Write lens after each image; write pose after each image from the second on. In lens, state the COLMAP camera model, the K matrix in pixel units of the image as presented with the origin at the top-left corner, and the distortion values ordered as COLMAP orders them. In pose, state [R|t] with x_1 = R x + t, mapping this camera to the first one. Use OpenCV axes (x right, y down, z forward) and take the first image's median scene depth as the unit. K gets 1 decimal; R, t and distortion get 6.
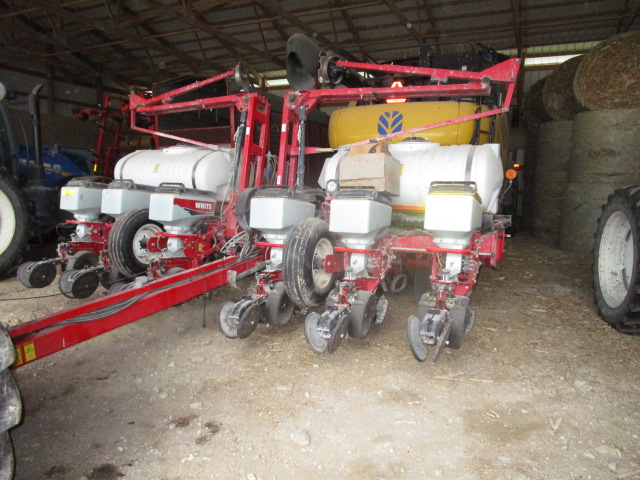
lens RADIAL K [[455.5, 0, 320.0], [0, 455.5, 240.0], [0, 0, 1]] dist [-0.020654, 0.001807]
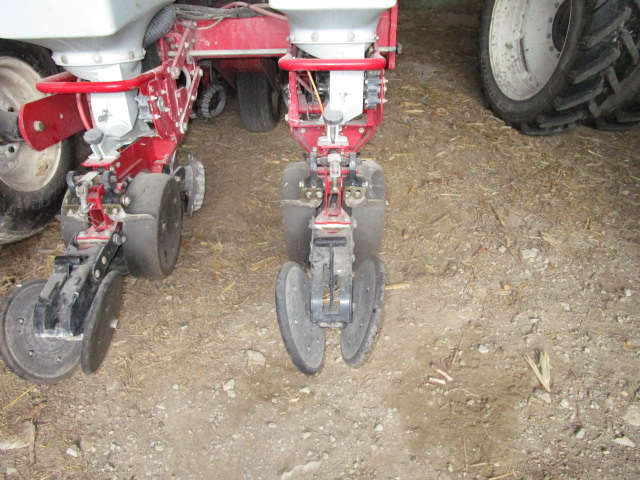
lens RADIAL K [[455.5, 0, 320.0], [0, 455.5, 240.0], [0, 0, 1]] dist [-0.020654, 0.001807]
pose [[0.912452, -0.253900, 0.320884, 0.090816], [0.076032, 0.875751, 0.476739, -0.028557], [-0.402059, -0.410604, 0.818385, 0.541696]]
